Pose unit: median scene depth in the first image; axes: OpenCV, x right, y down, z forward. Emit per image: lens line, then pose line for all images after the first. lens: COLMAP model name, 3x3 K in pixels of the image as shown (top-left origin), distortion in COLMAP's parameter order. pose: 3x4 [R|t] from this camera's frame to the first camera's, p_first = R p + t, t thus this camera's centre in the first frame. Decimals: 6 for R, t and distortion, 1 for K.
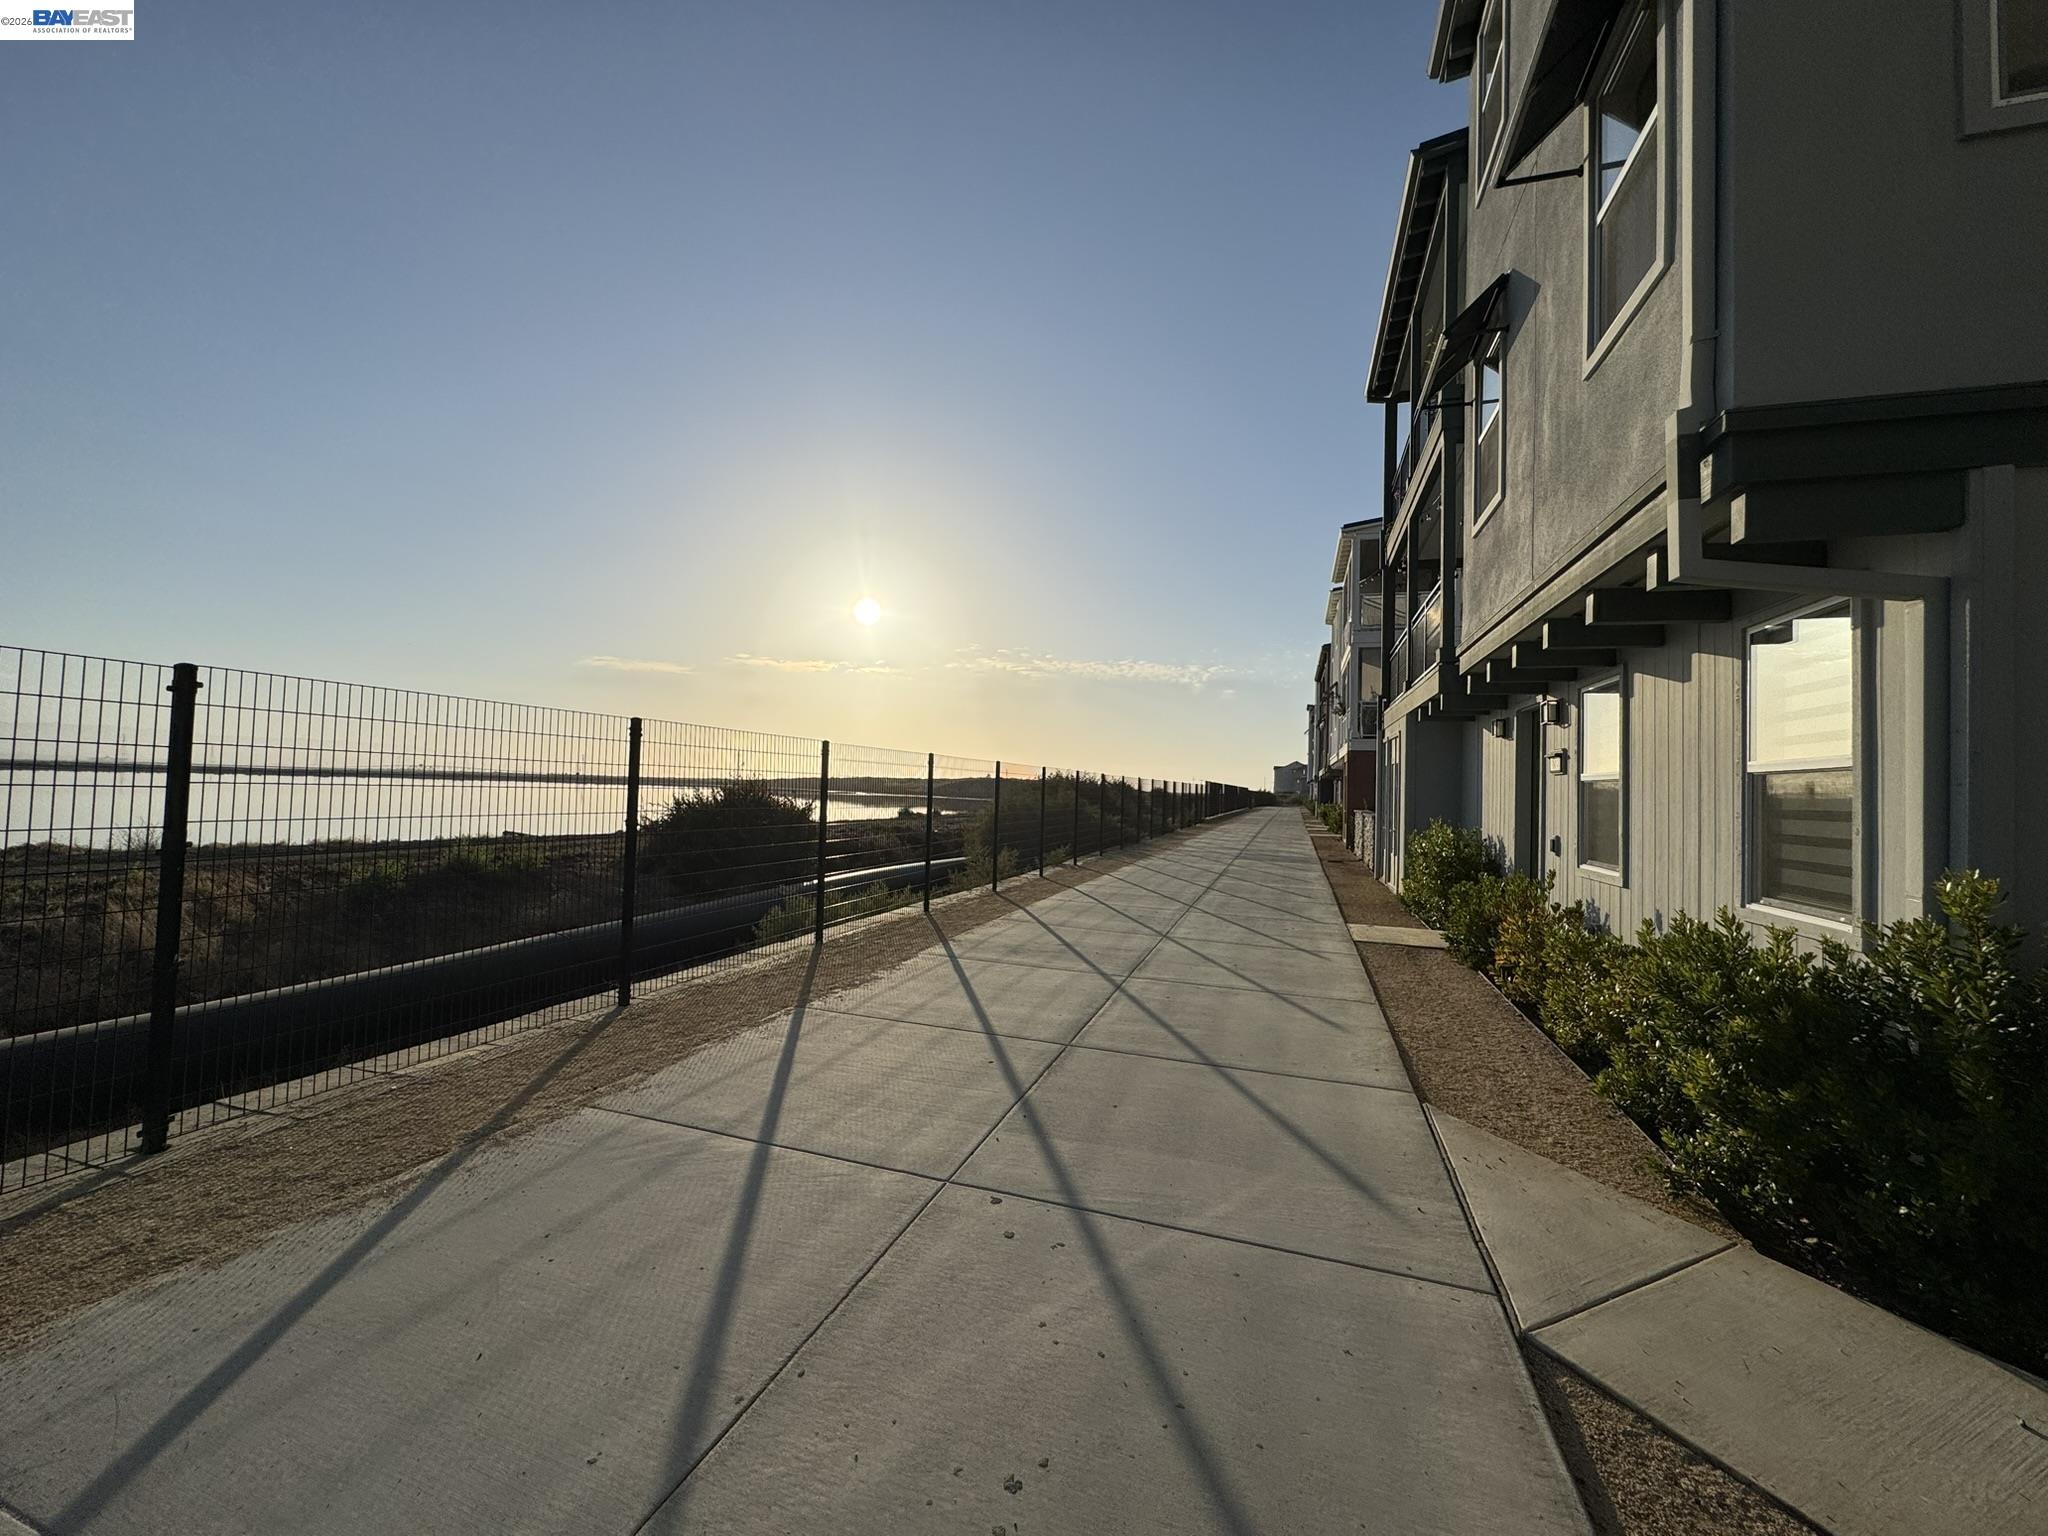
lens RADIAL K [[820.7, 0, 1024.0], [0, 820.7, 768.0], [0, 0, 1]] dist [0.000463, 0.000206]
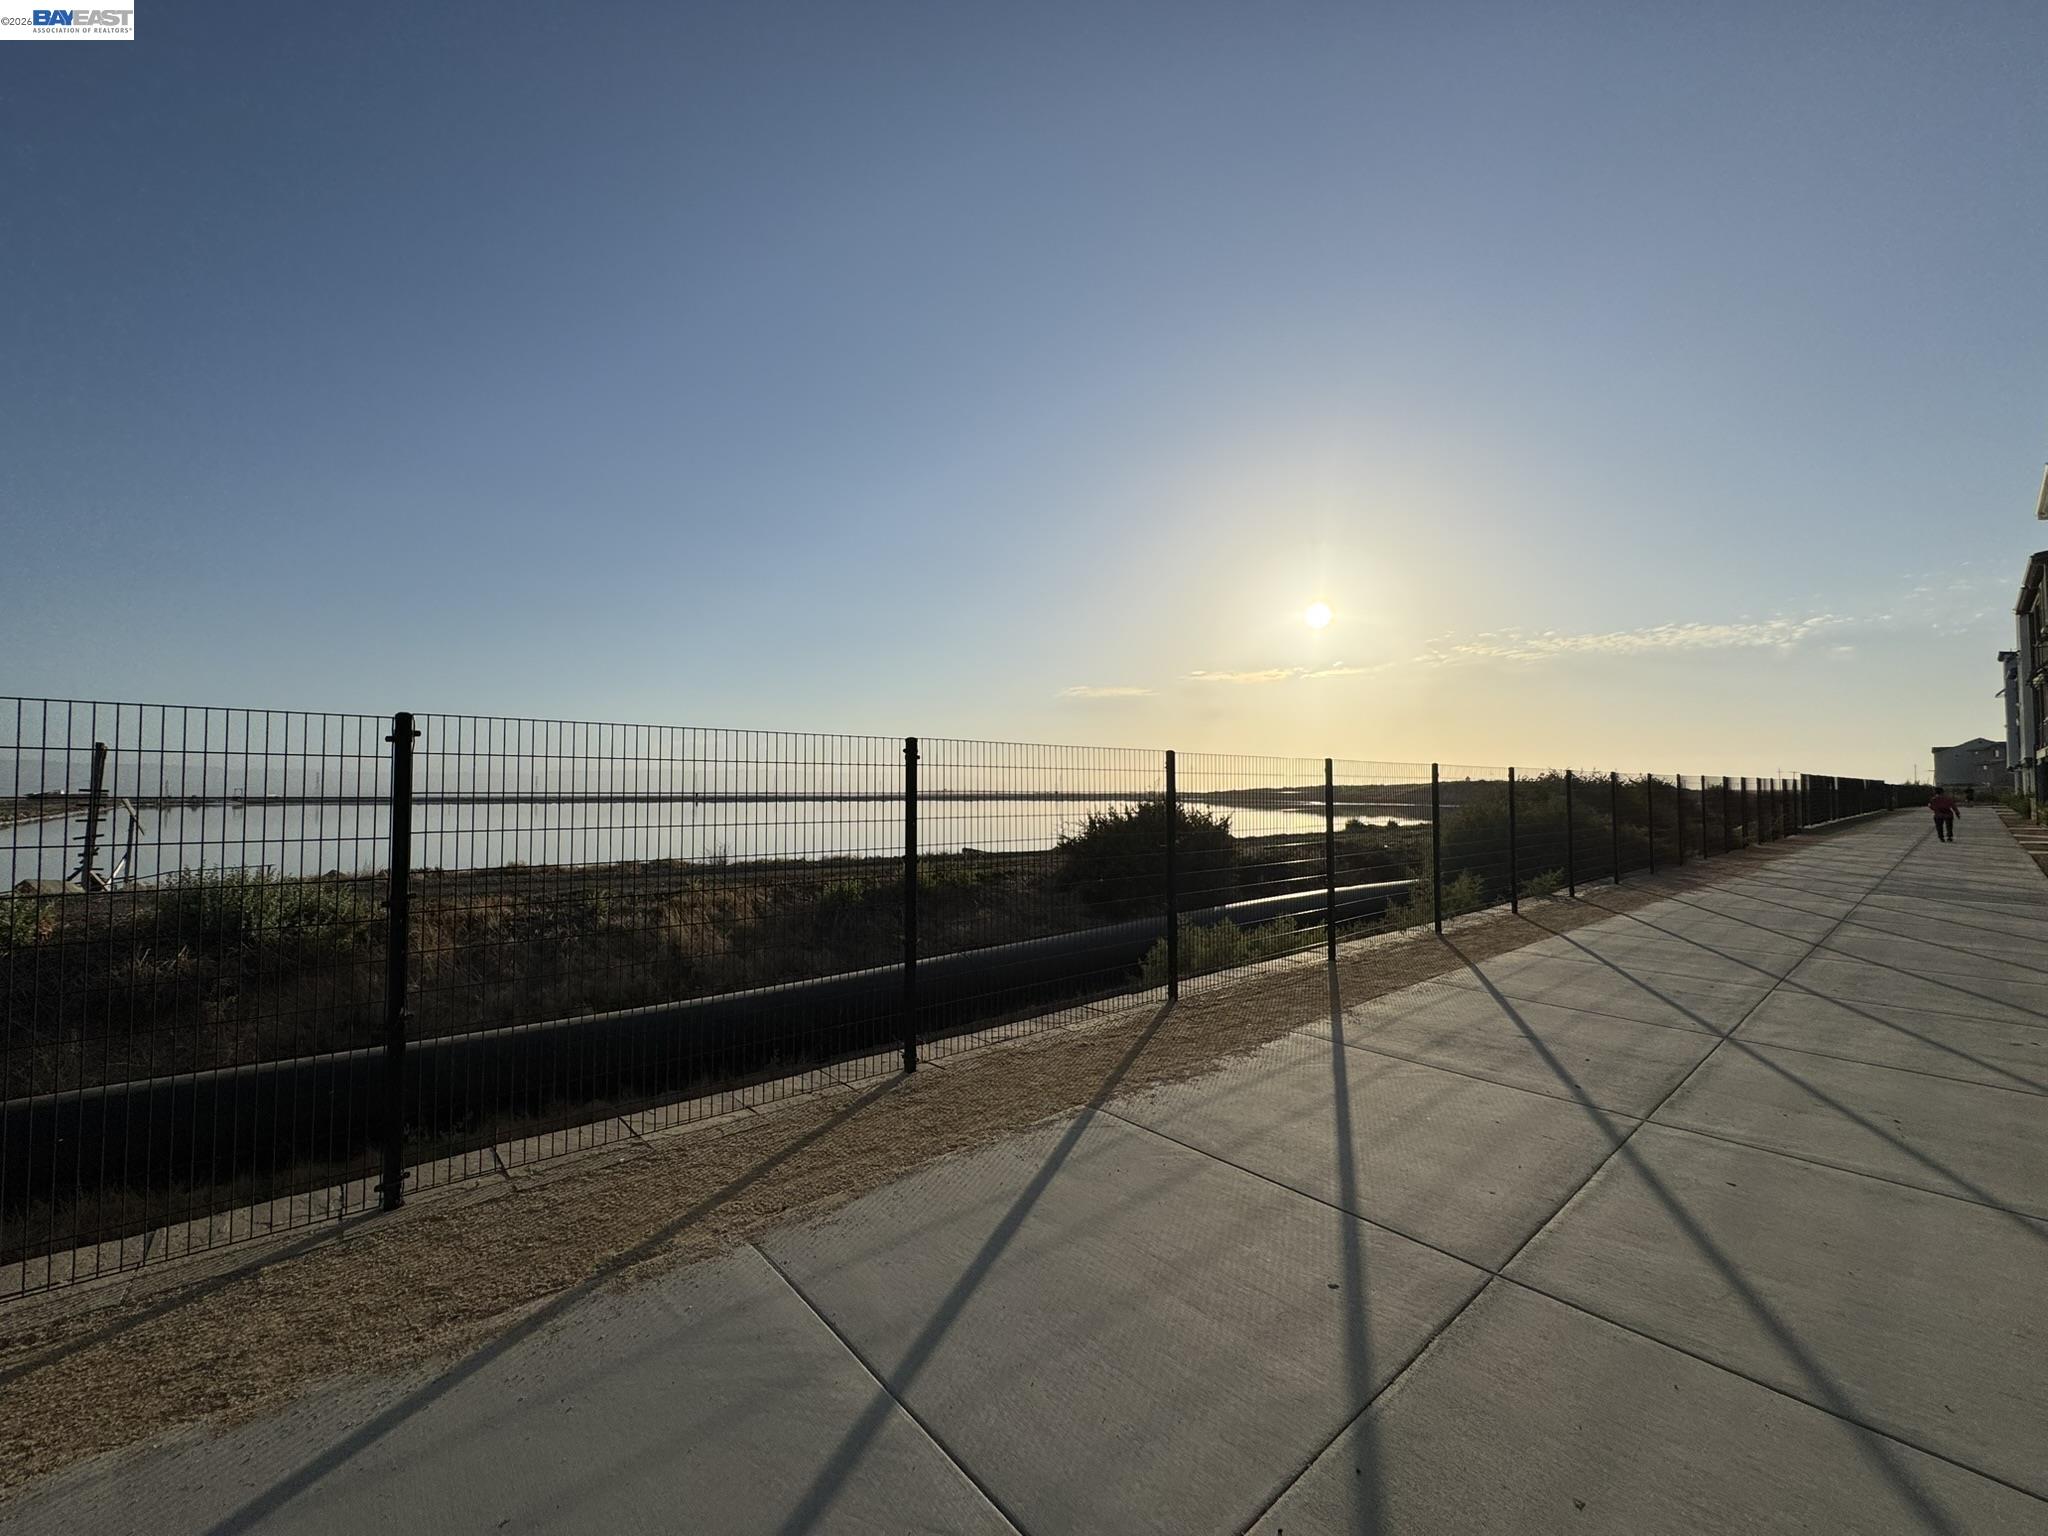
lens RADIAL K [[814.6, 0, 1025.7], [0, 814.6, 789.9], [0, 0, 1]] dist [-0.002463, -0.000054]
pose [[0.854285, -0.035617, -0.518583, 0.069888], [0.042915, 0.999077, 0.002078, -0.002957], [0.518030, -0.024031, 0.855025, 0.331005]]
